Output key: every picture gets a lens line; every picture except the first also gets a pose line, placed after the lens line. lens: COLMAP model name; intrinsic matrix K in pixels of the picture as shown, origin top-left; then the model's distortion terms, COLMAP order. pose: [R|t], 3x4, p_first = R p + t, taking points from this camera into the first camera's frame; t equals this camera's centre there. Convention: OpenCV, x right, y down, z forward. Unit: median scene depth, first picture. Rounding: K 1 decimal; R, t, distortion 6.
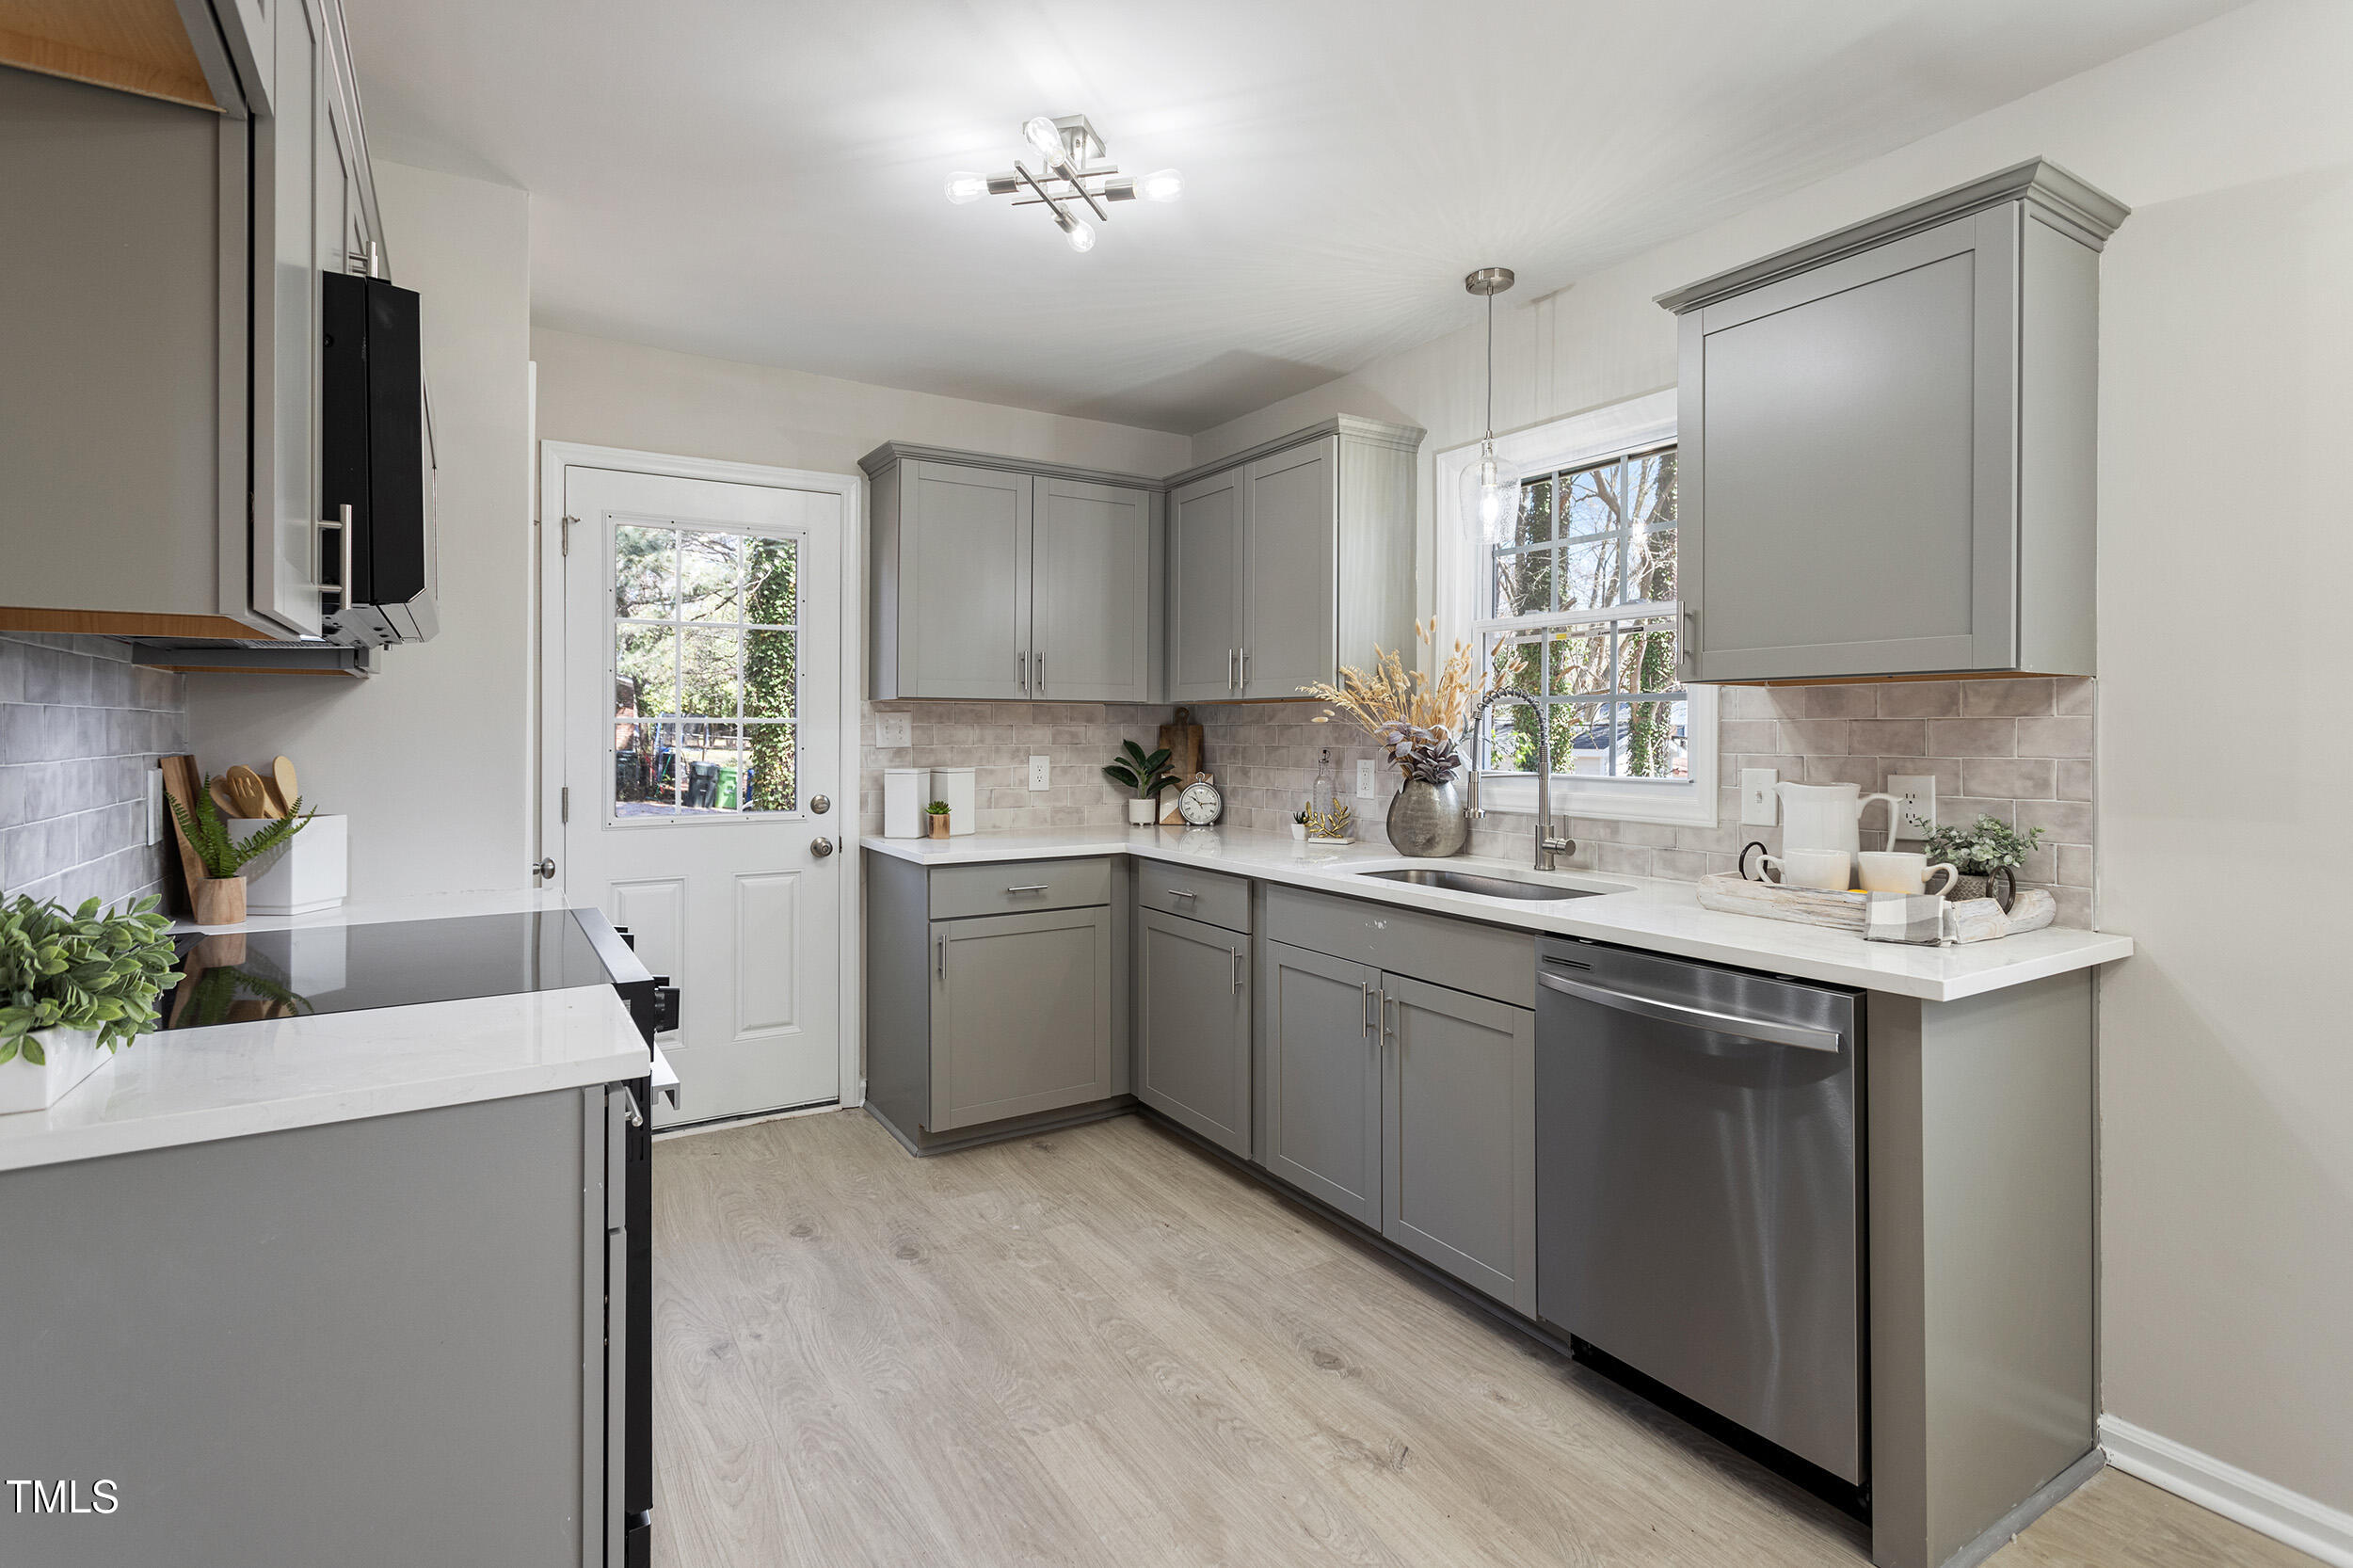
lens RADIAL K [[1129.6, 0, 1160.5], [0, 1129.6, 733.9], [0, 0, 1]] dist [-0.003708, 0.002043]
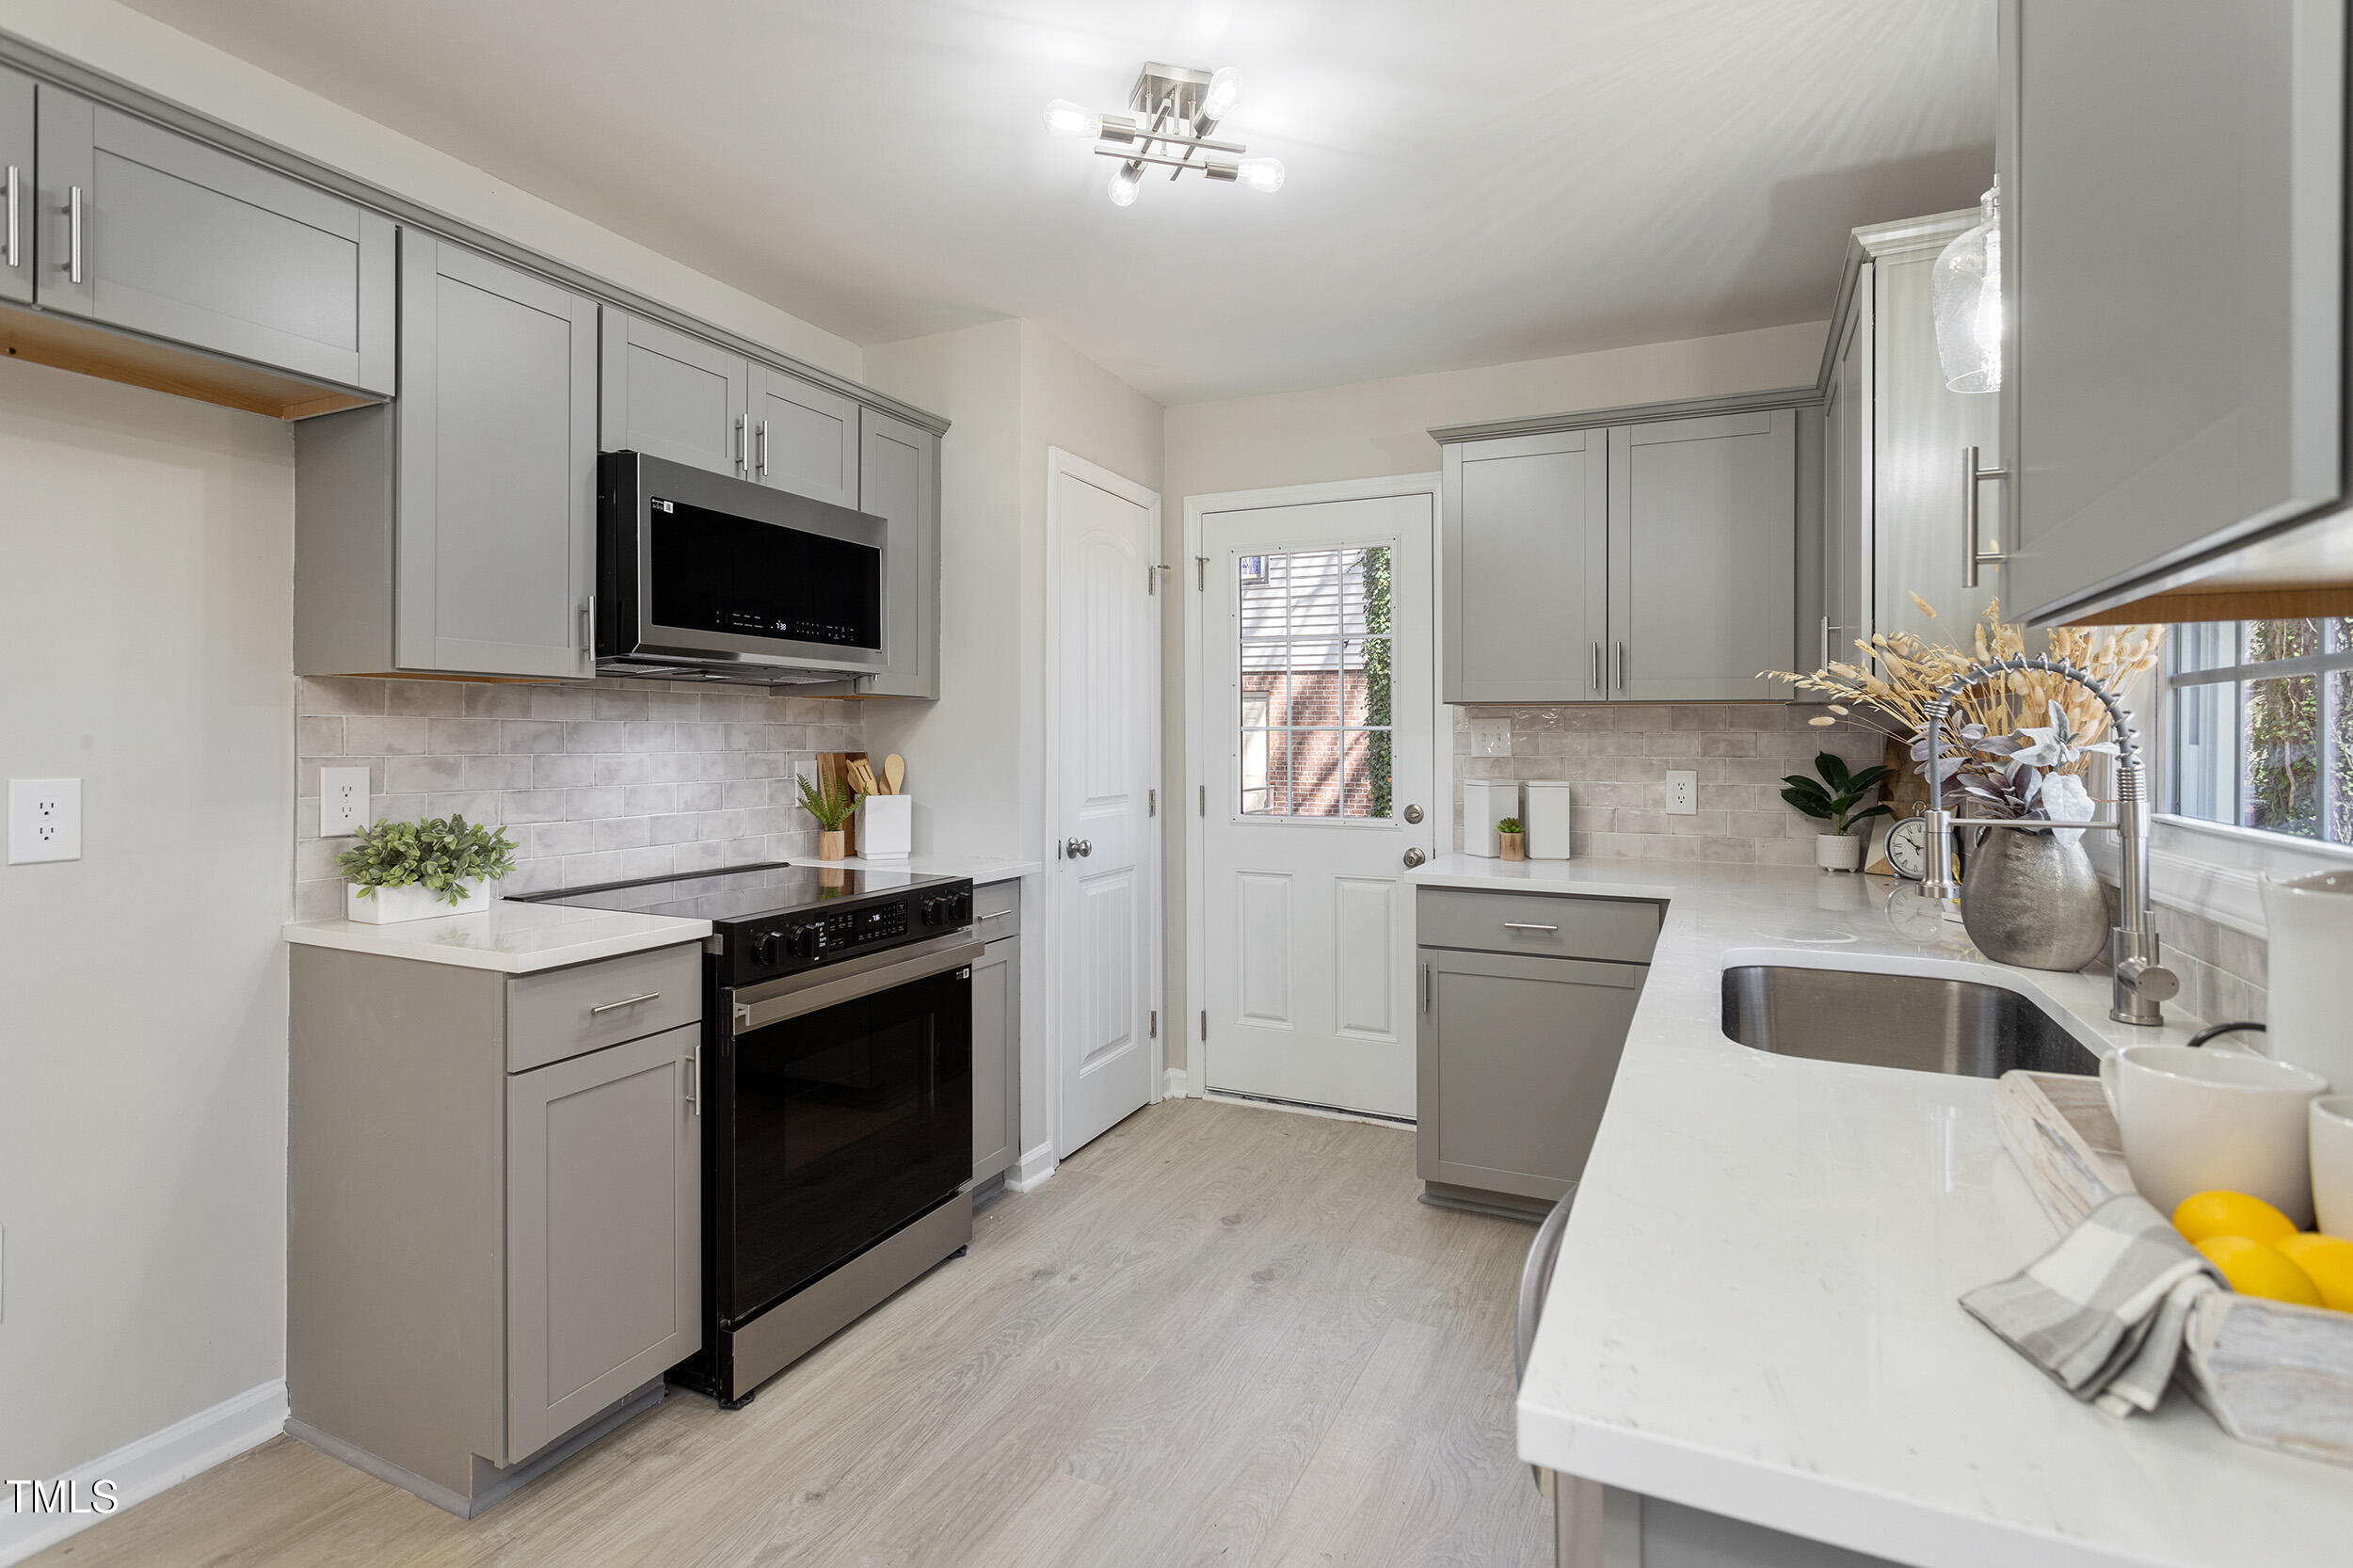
lens RADIAL K [[1129.6, 0, 1197.2], [0, 1129.6, 734.9], [0, 0, 1]] dist [-0.003708, 0.002043]
pose [[0.554845, -0.000701, -0.831953, 0.445780], [-0.006177, 0.999969, -0.004962, 0.000386], [0.831931, 0.007892, 0.554823, 0.332466]]
